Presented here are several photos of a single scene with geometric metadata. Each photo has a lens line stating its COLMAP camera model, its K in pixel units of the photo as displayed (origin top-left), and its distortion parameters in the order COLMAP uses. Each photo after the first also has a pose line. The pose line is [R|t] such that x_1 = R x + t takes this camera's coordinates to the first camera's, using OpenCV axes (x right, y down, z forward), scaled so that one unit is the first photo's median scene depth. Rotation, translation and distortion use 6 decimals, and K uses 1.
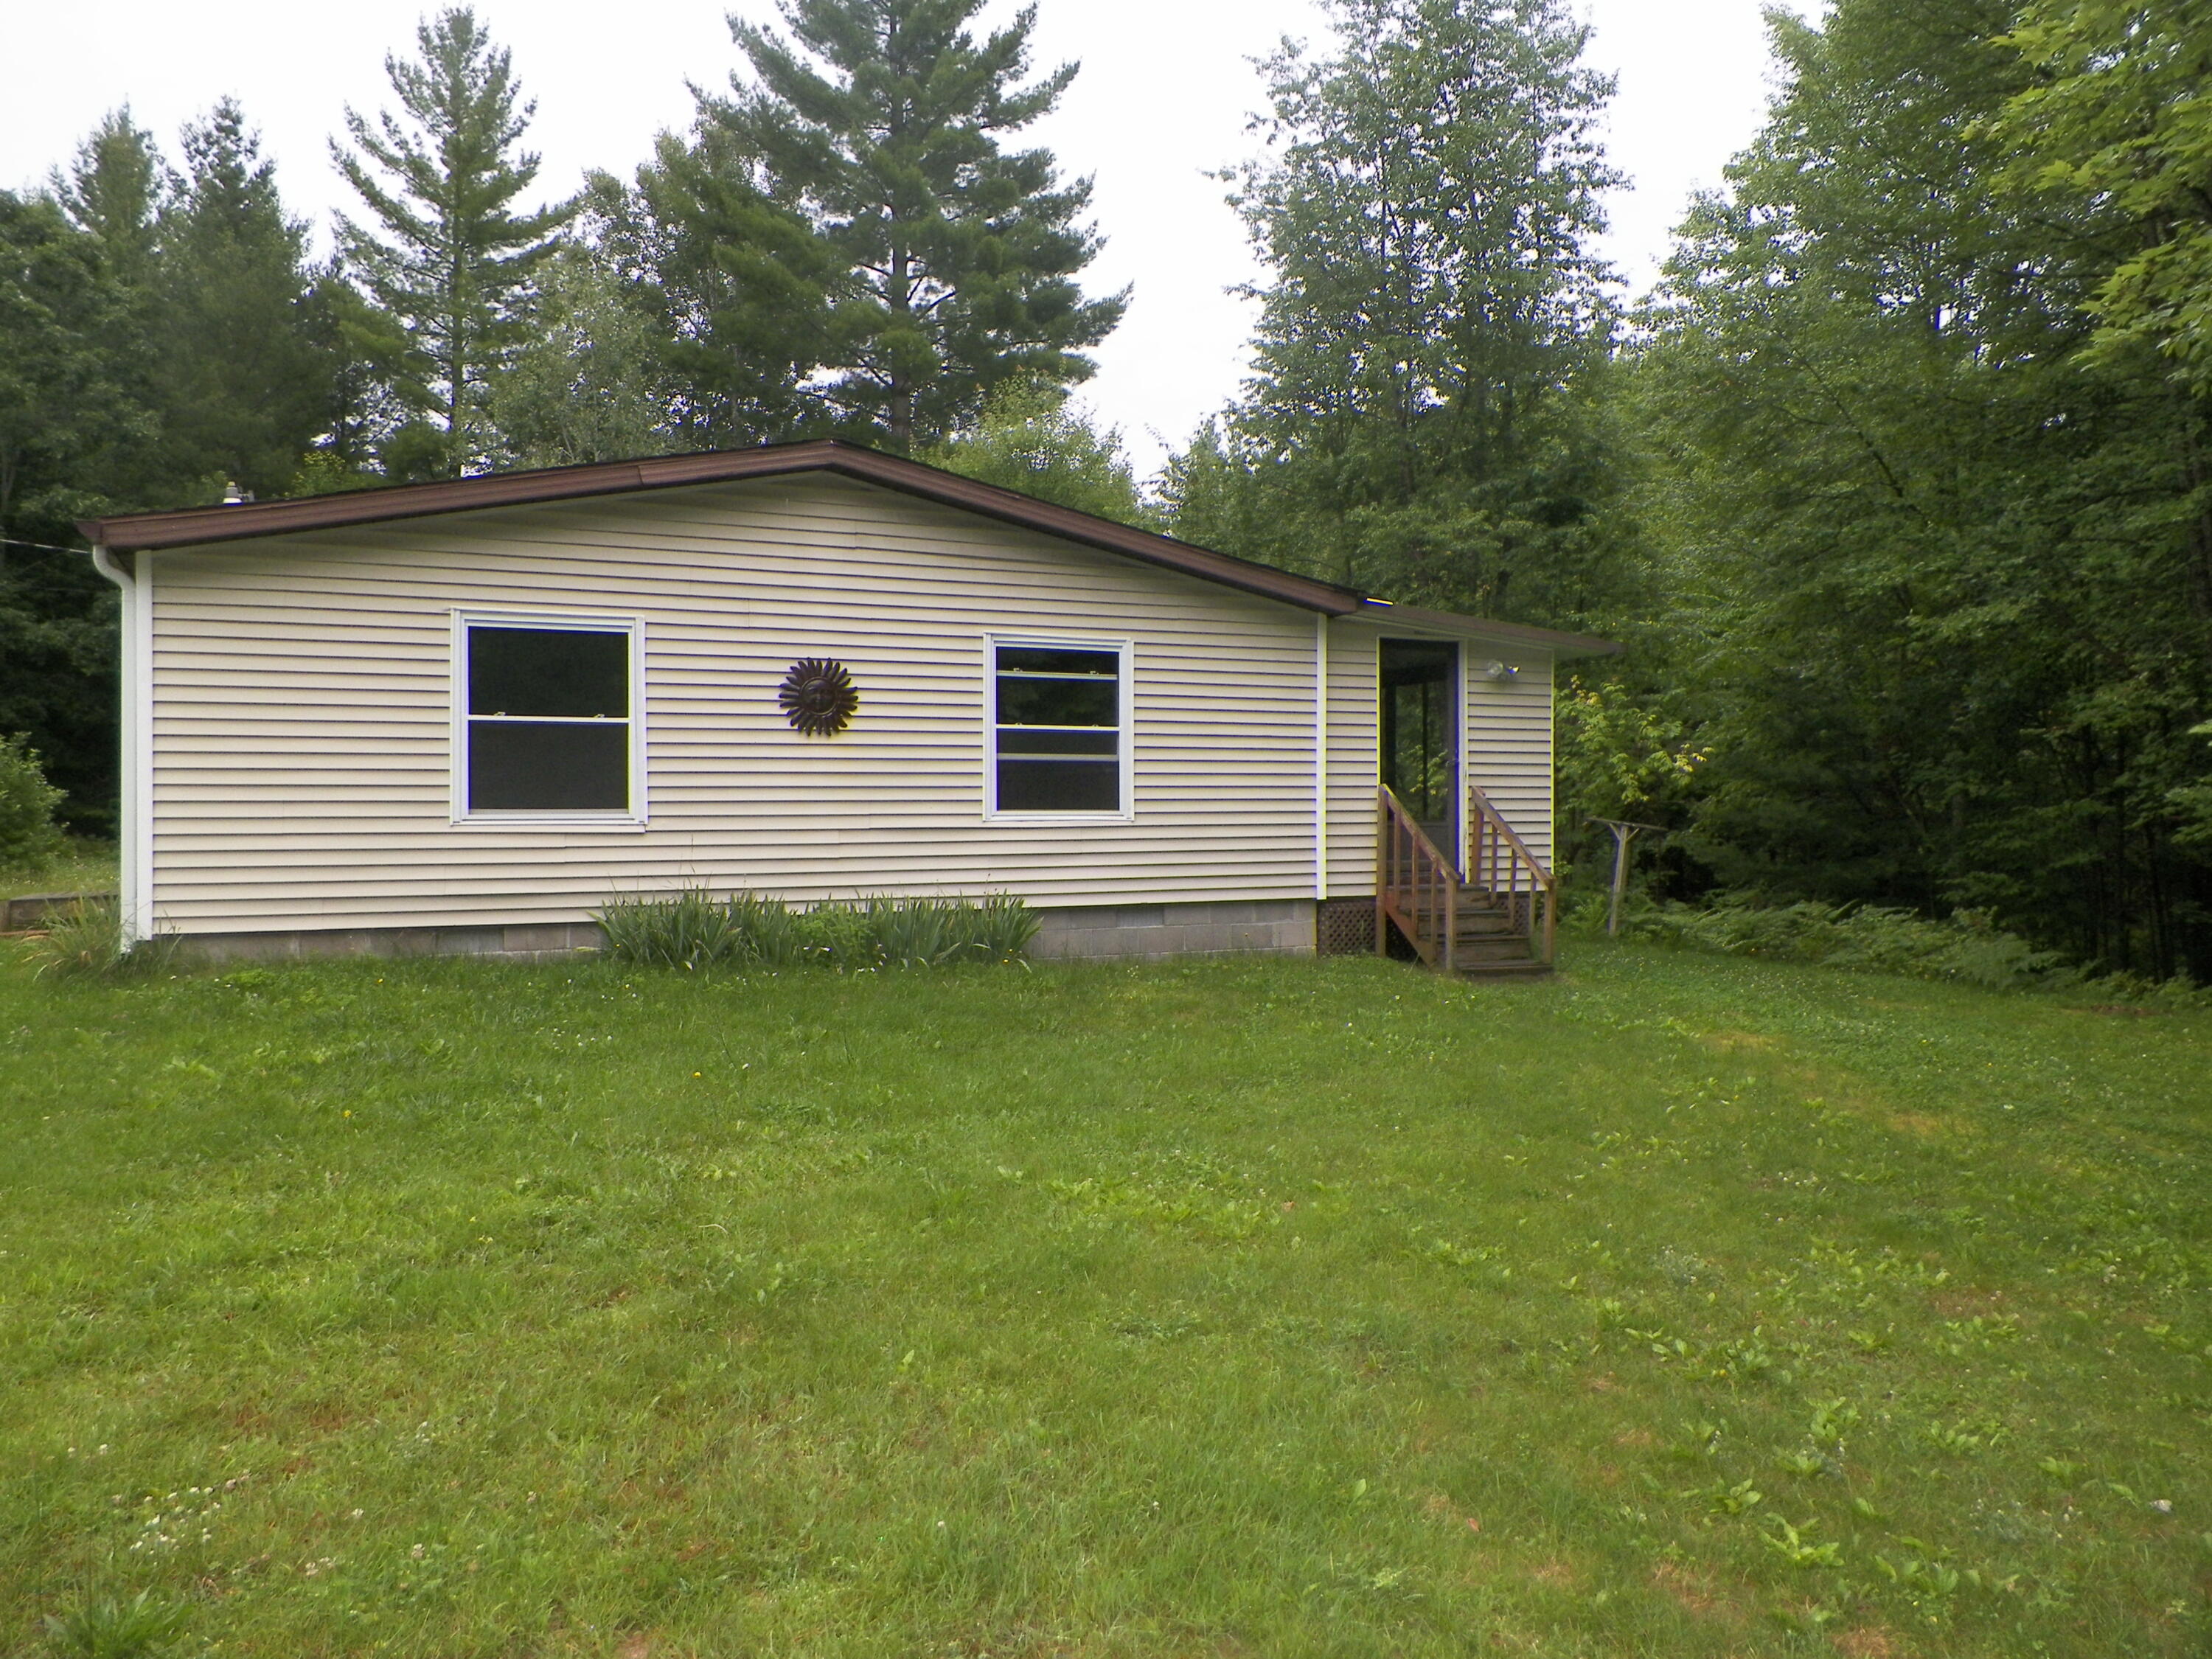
lens RADIAL K [[1650.5, 0, 1101.2], [0, 1650.5, 835.3], [0, 0, 1]] dist [0.016669, 0.002824]
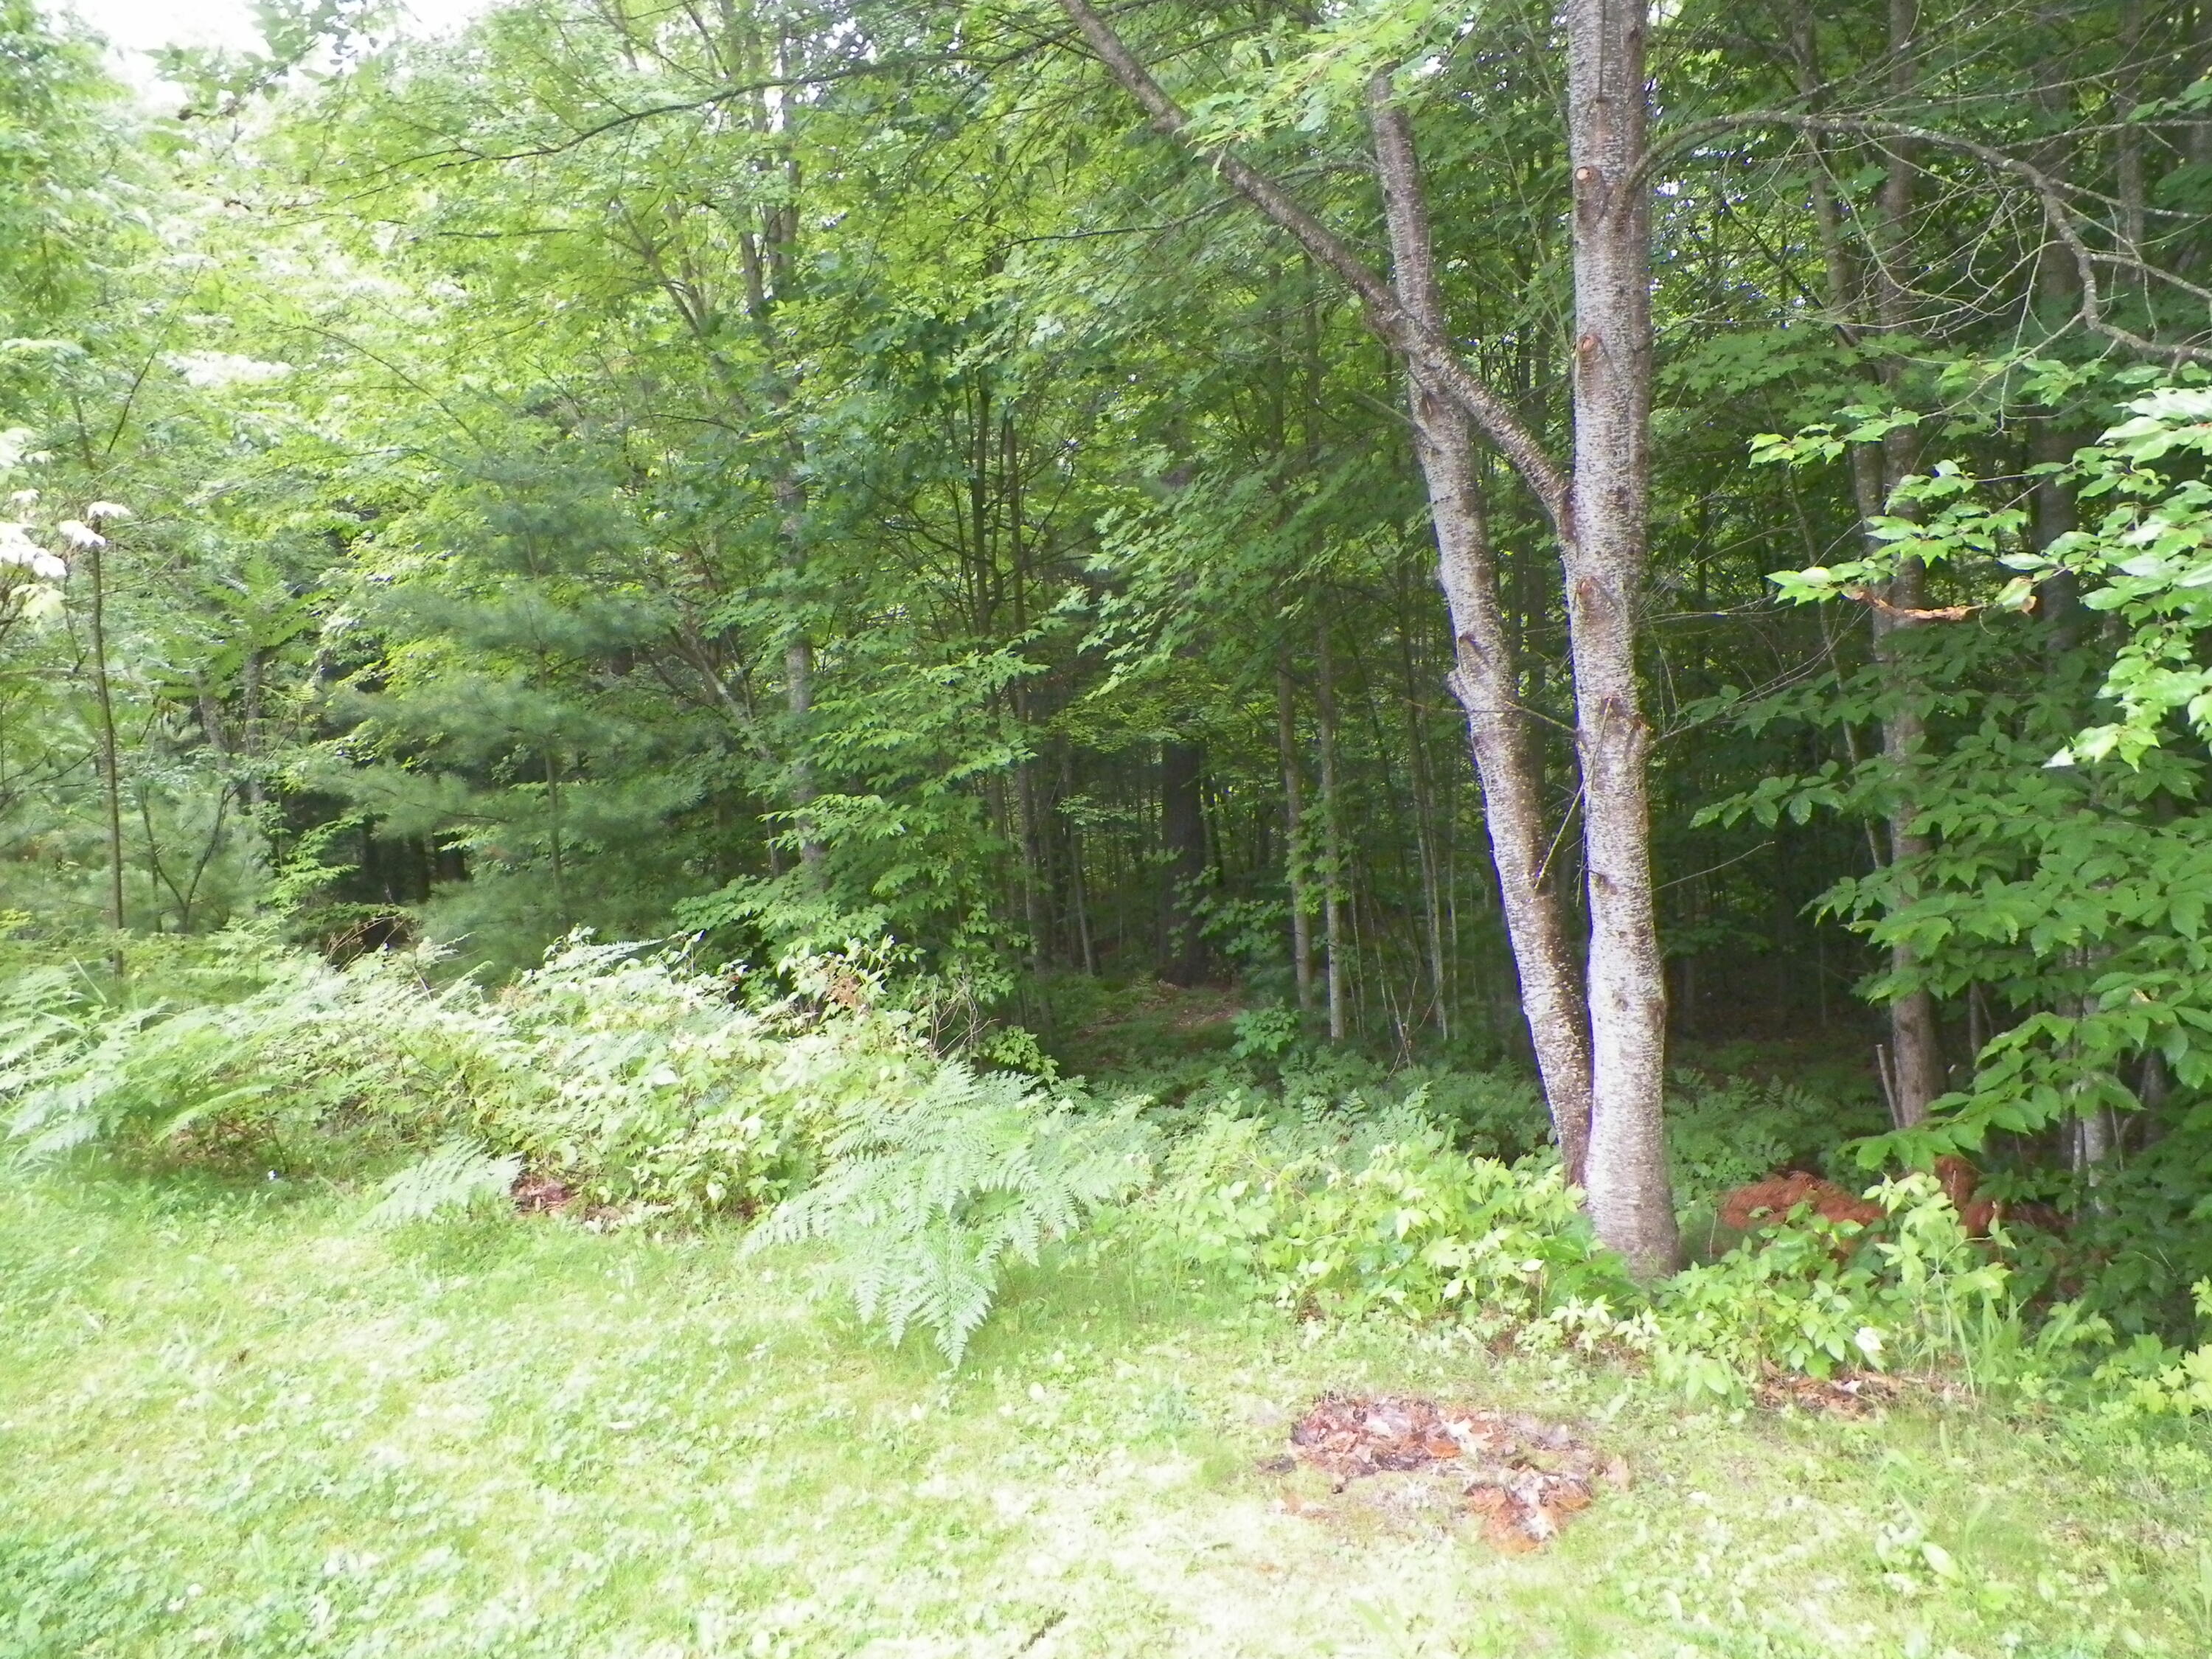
lens RADIAL K [[1650.5, 0, 1106.8], [0, 1650.5, 833.8], [0, 0, 1]] dist [0.016669, 0.002824]
pose [[0.799343, -0.082158, 0.595232, 0.147181], [0.046861, 0.996115, 0.074561, -0.000117], [-0.599045, -0.031707, 0.800088, 0.272583]]
